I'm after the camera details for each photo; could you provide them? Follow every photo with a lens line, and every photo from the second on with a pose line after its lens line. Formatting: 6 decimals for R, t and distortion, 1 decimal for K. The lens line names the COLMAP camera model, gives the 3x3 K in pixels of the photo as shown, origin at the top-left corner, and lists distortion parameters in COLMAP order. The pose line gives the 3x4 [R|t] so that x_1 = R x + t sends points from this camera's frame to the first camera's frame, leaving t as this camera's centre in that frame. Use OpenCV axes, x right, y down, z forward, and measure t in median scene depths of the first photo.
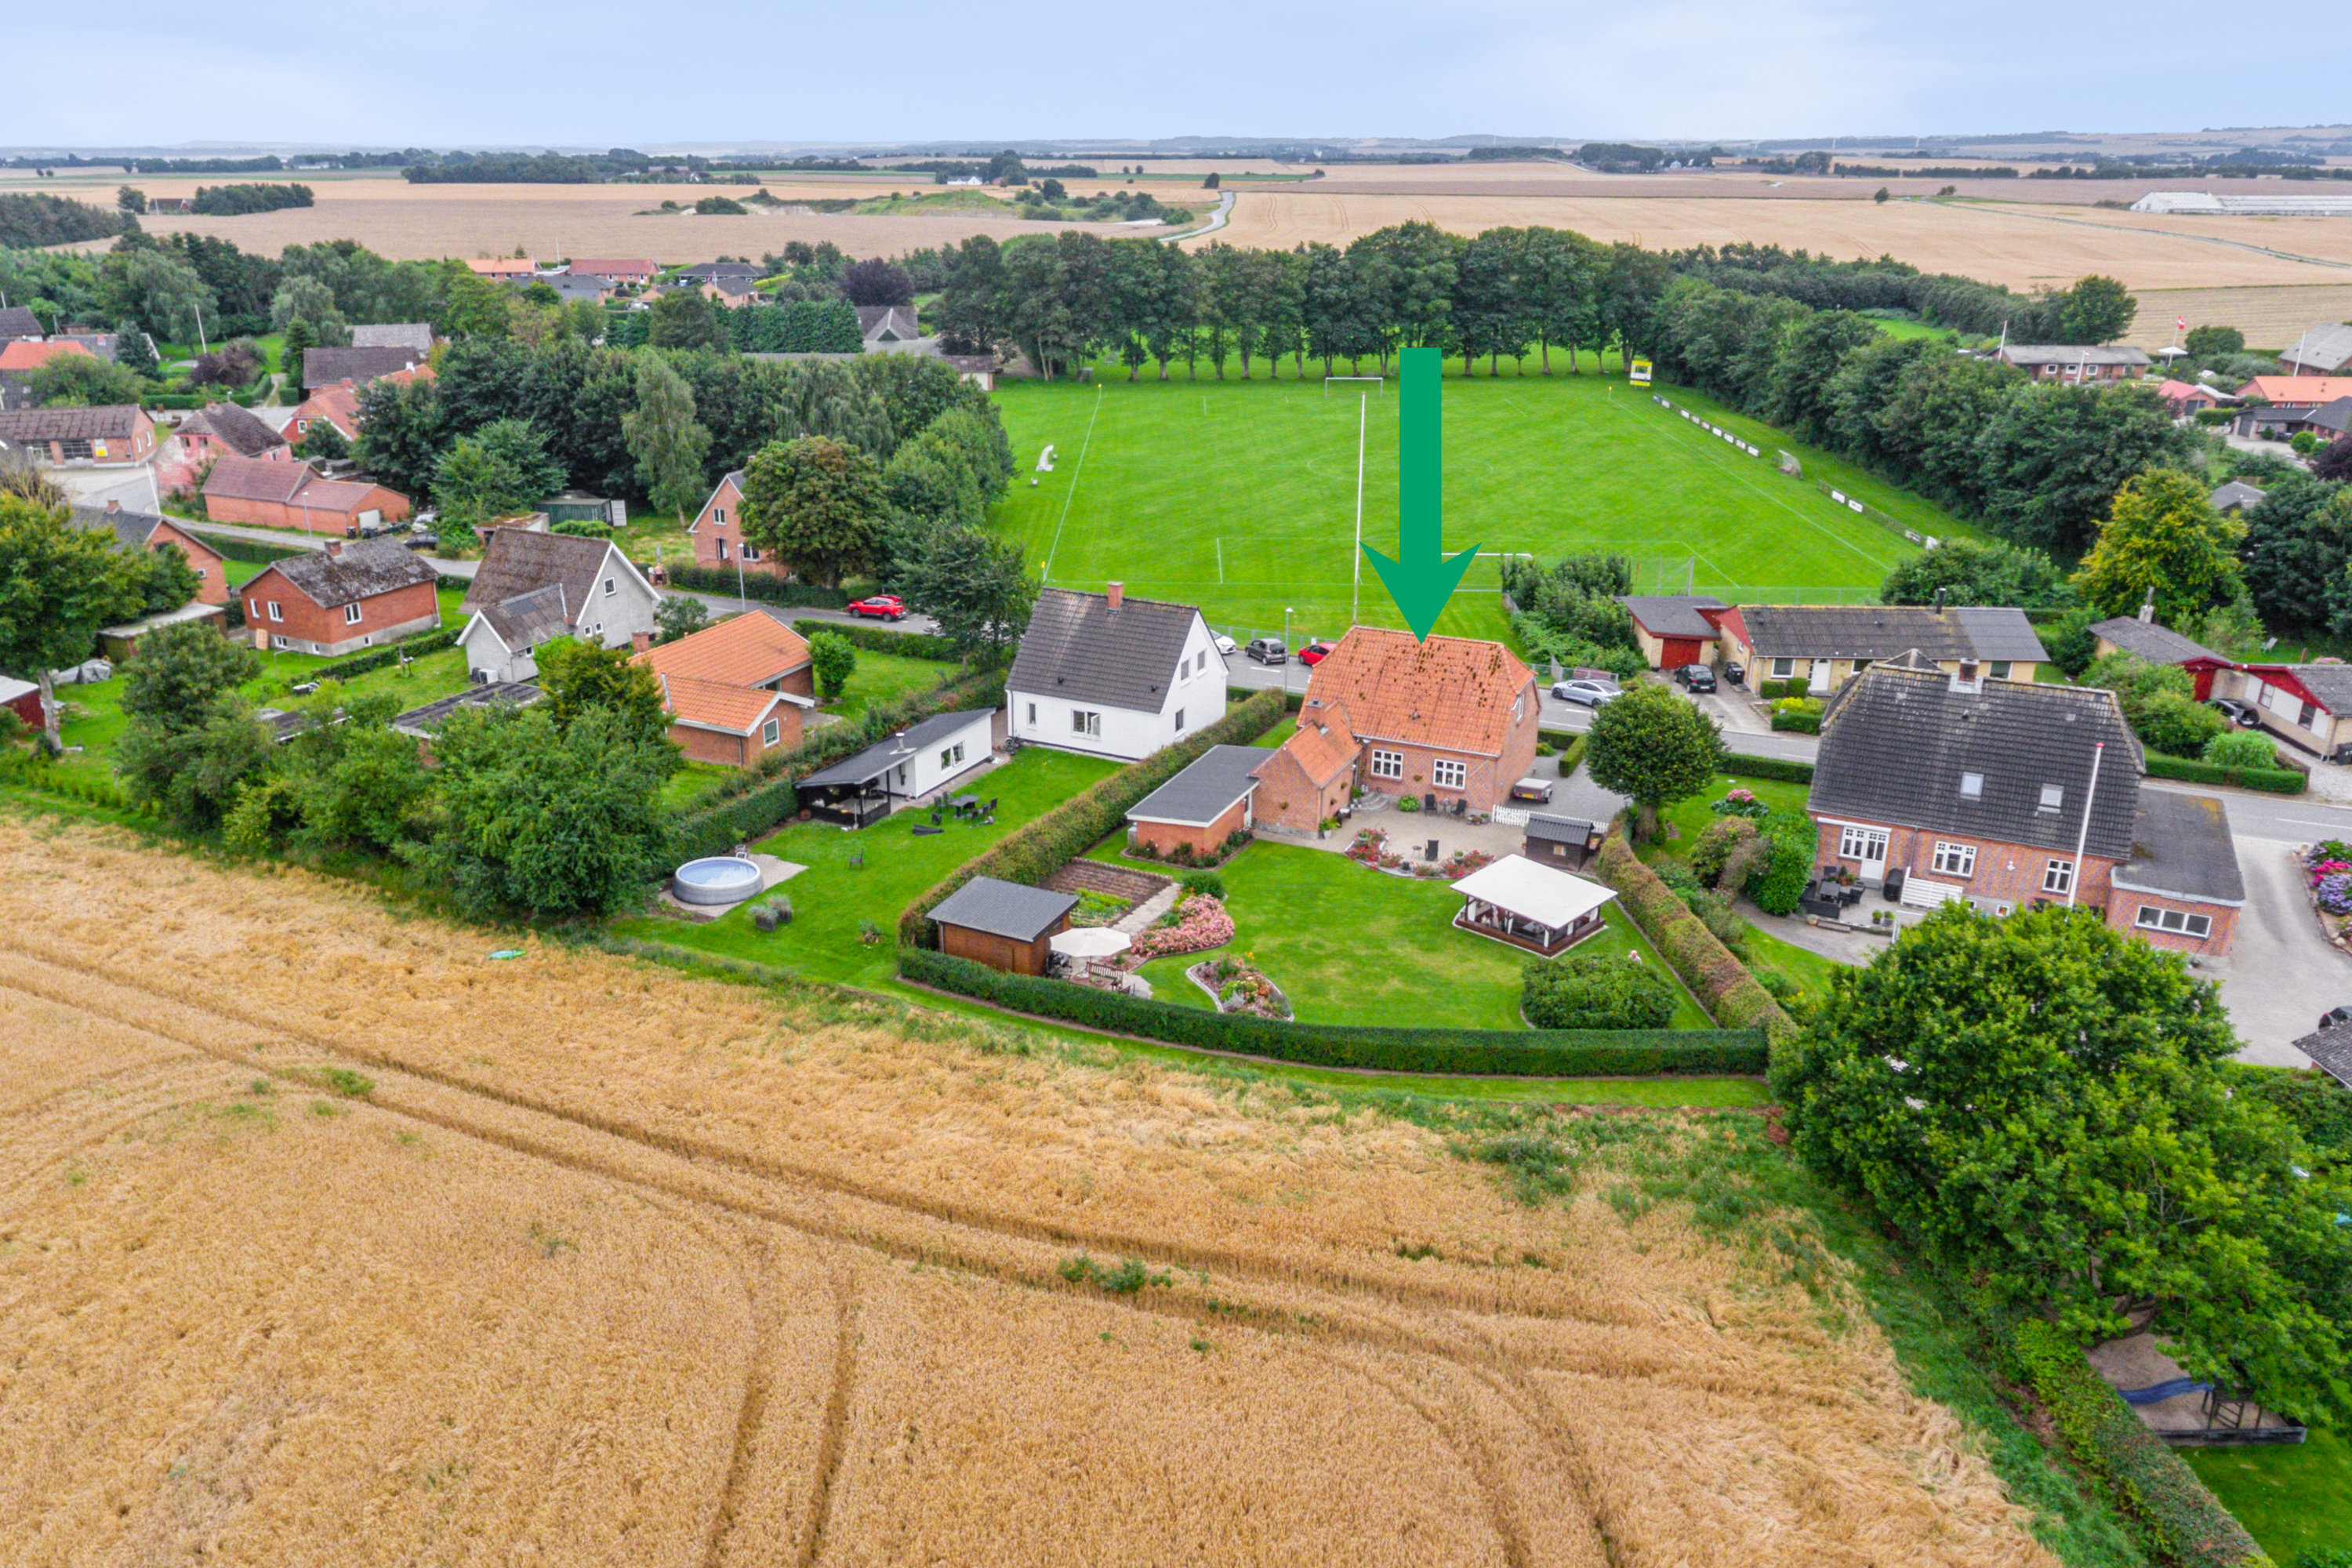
lens RADIAL K [[1674.8, 0, 1107.3], [0, 1674.8, 782.1], [0, 0, 1]] dist [-0.003262, 0.008711]
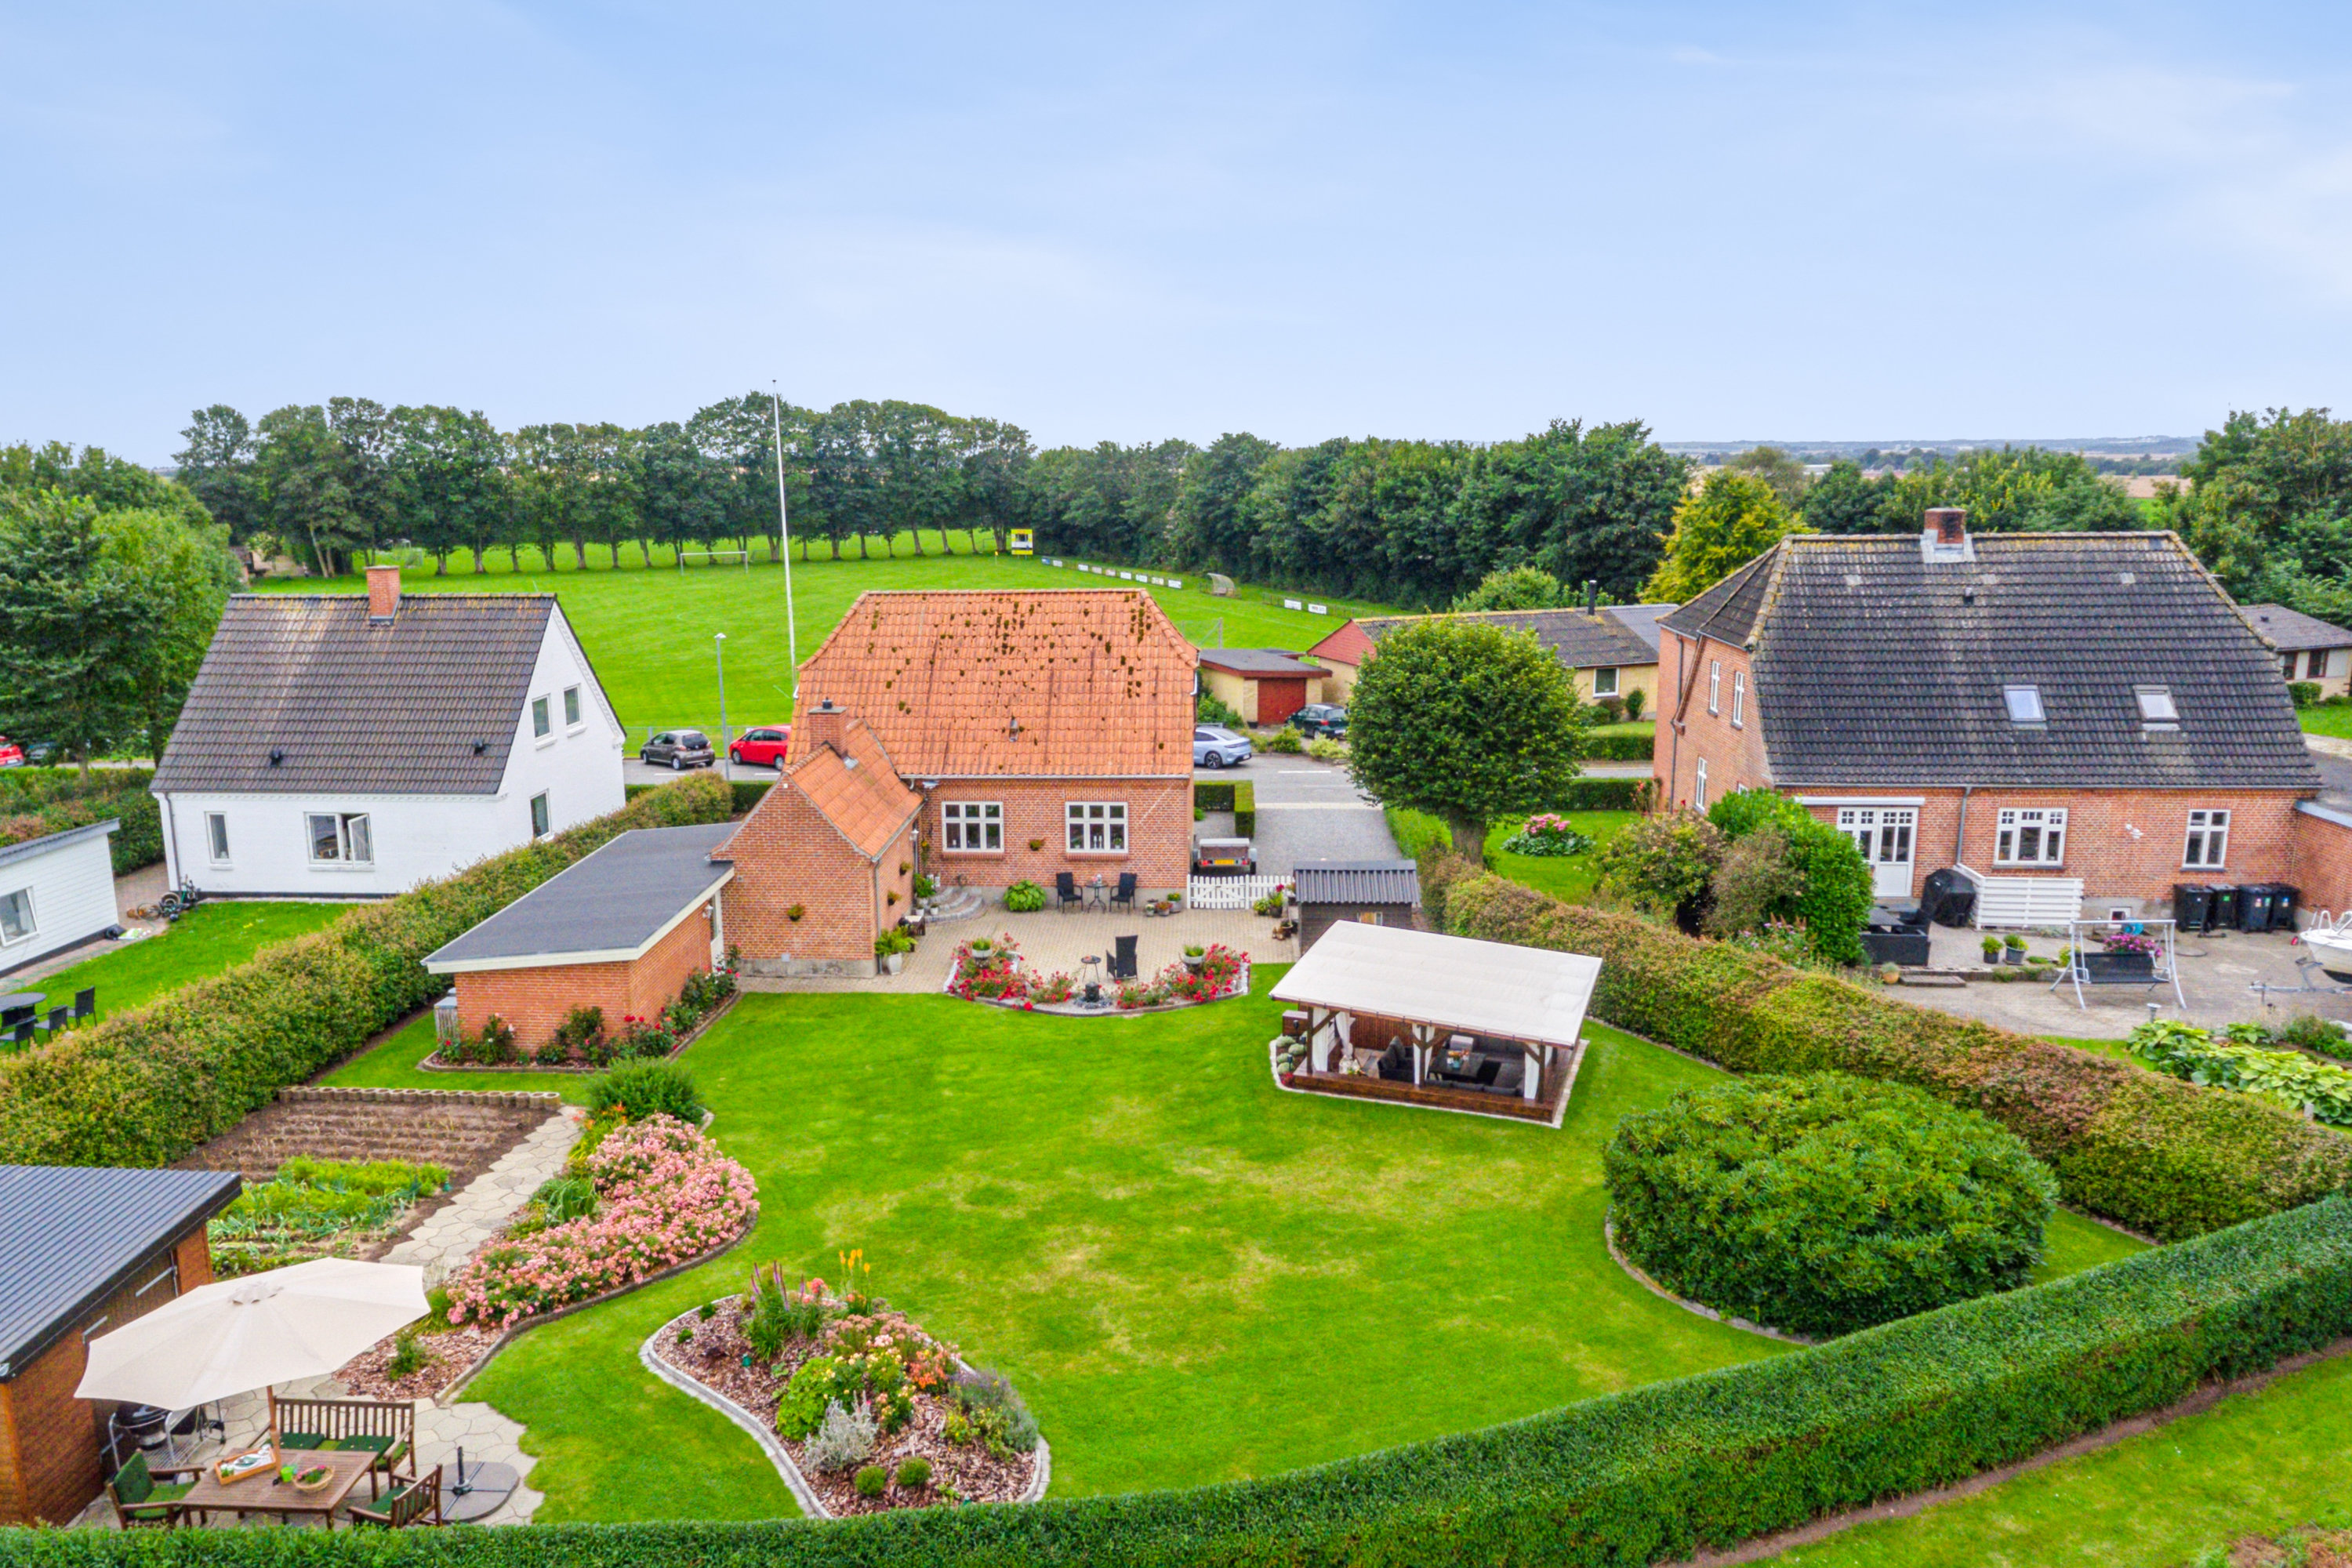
lens RADIAL K [[1619.1, 0, 1094.6], [0, 1619.1, 793.7], [0, 0, 1]] dist [-0.015363, 0.029498]
pose [[0.923411, -0.086011, 0.374051, 0.017115], [0.143581, 0.981218, -0.128828, 0.049310], [-0.355945, 0.172668, 0.918417, 0.537134]]
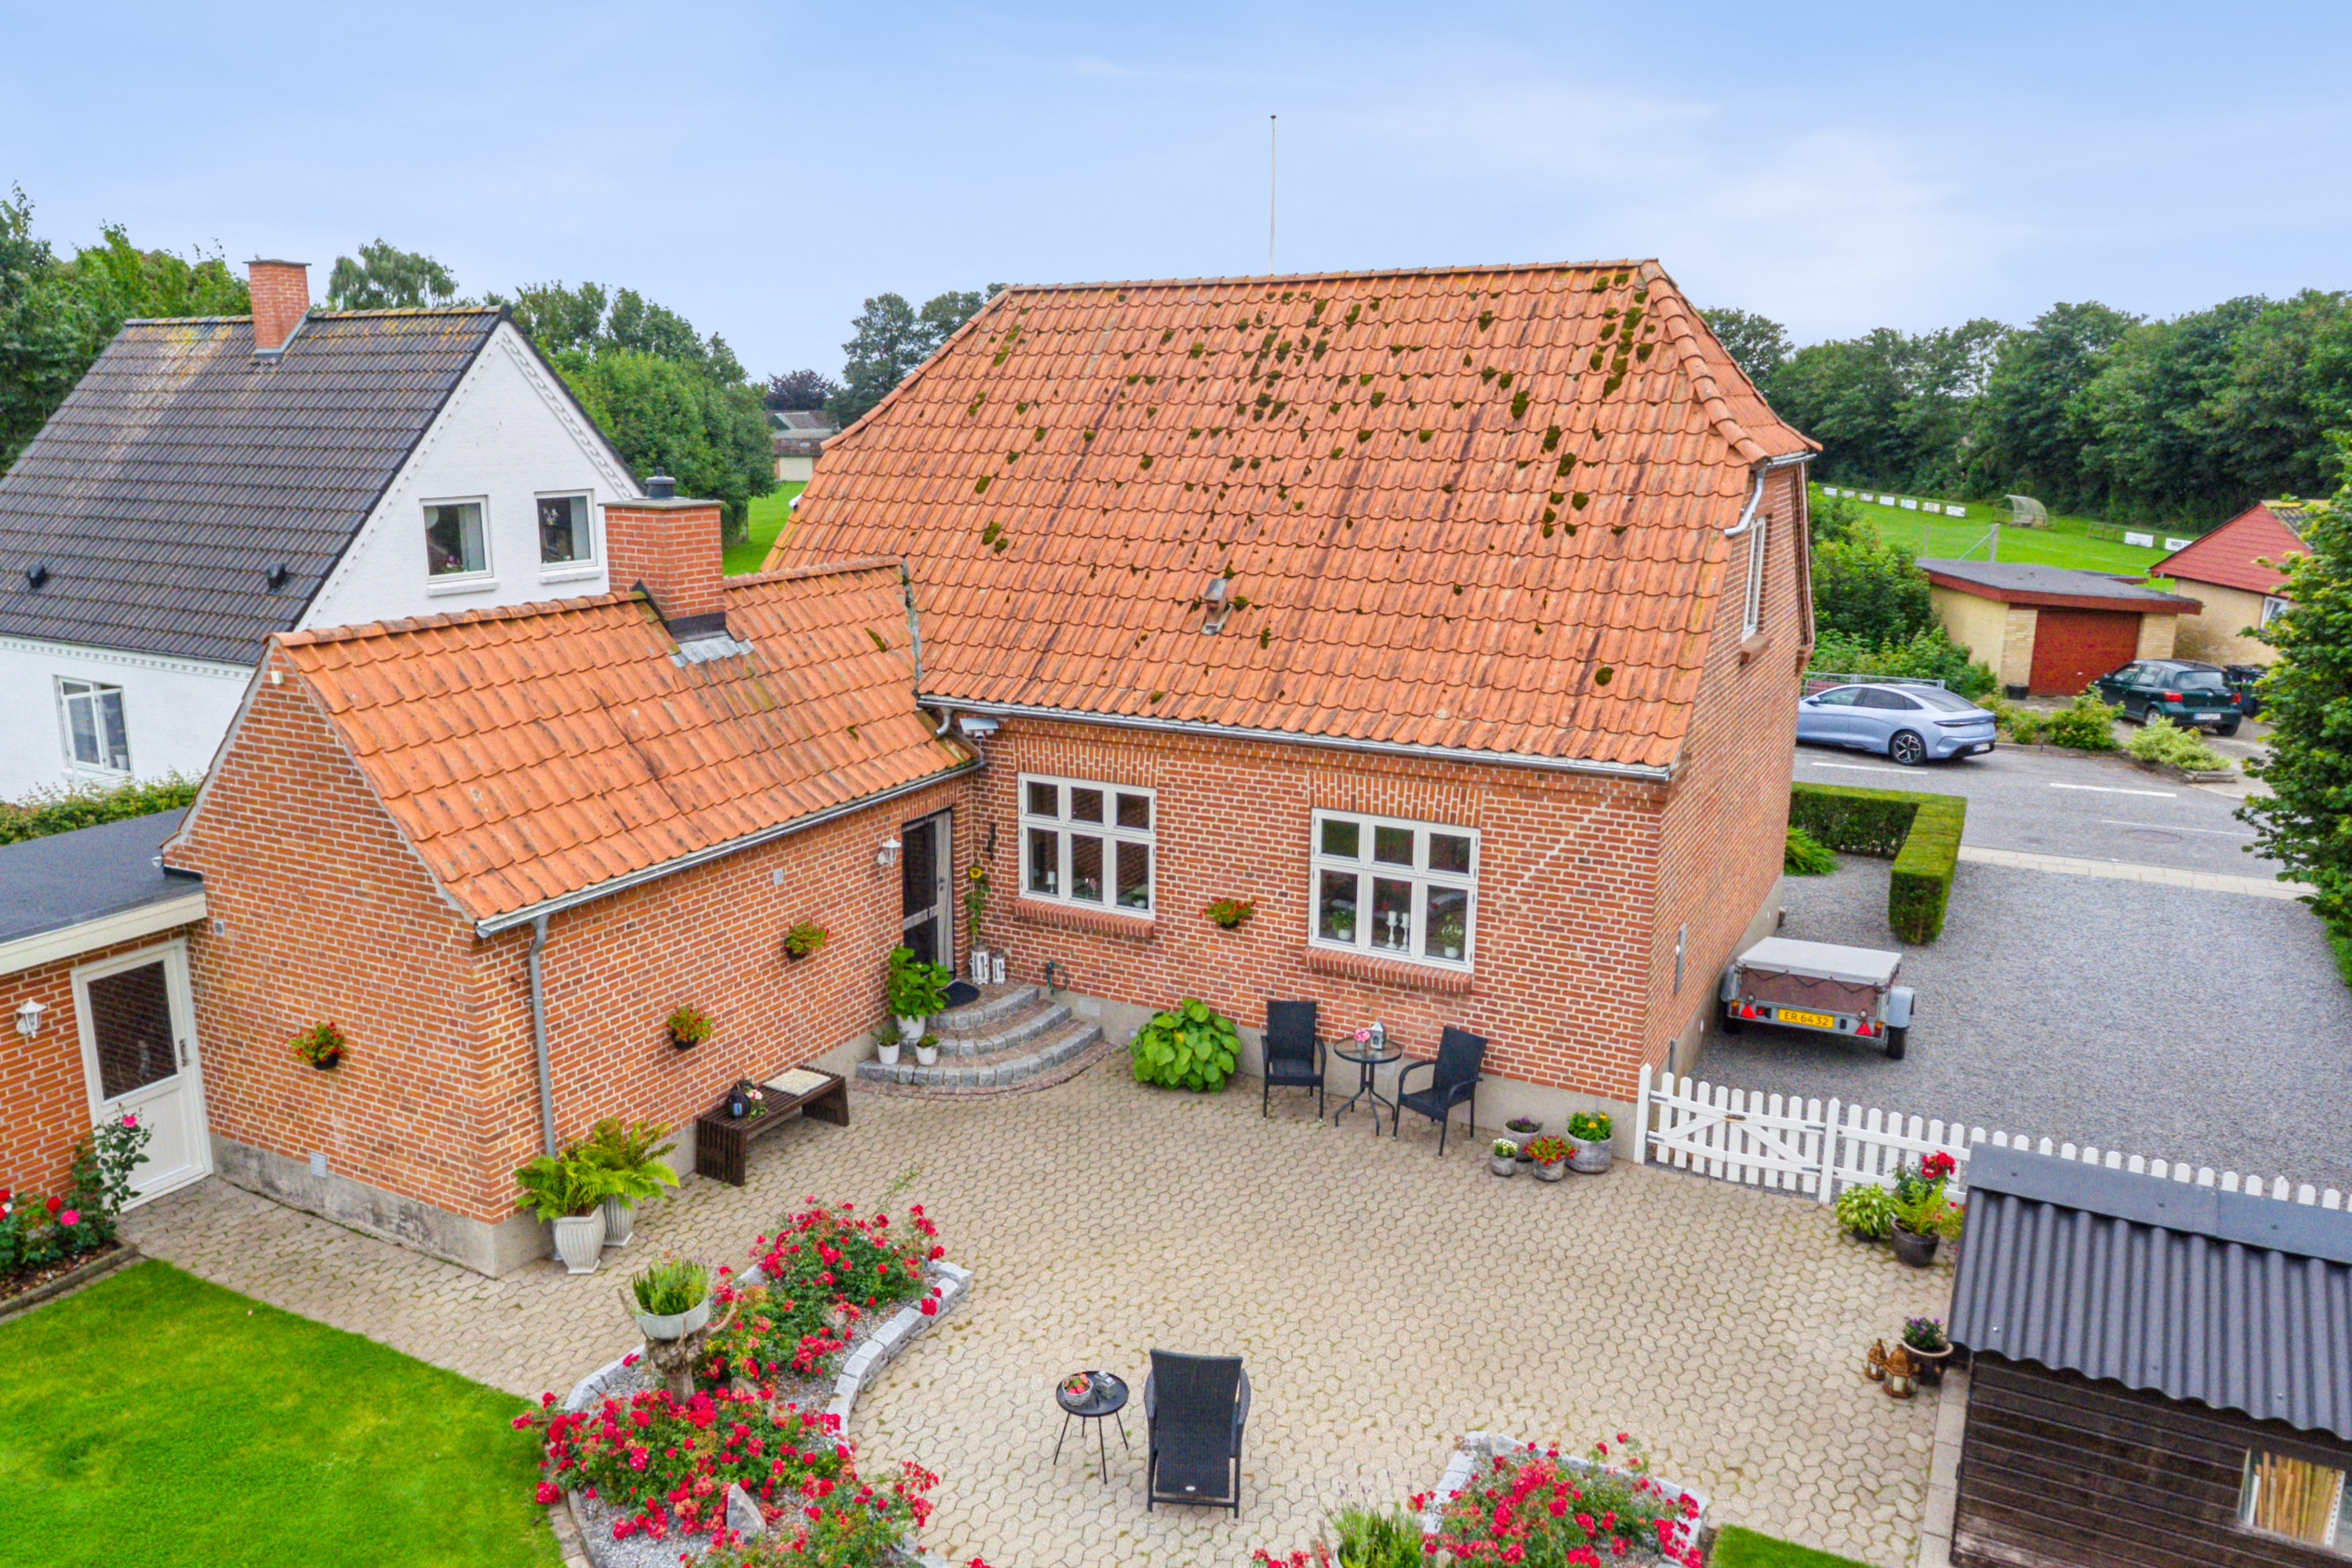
lens RADIAL K [[1674.8, 0, 1107.3], [0, 1674.8, 782.1], [0, 0, 1]] dist [-0.003262, 0.008711]
pose [[0.999222, 0.012104, -0.037548, 0.179565], [-0.017068, 0.990719, -0.134848, 0.008801], [0.035567, 0.135384, 0.990155, 0.813537]]
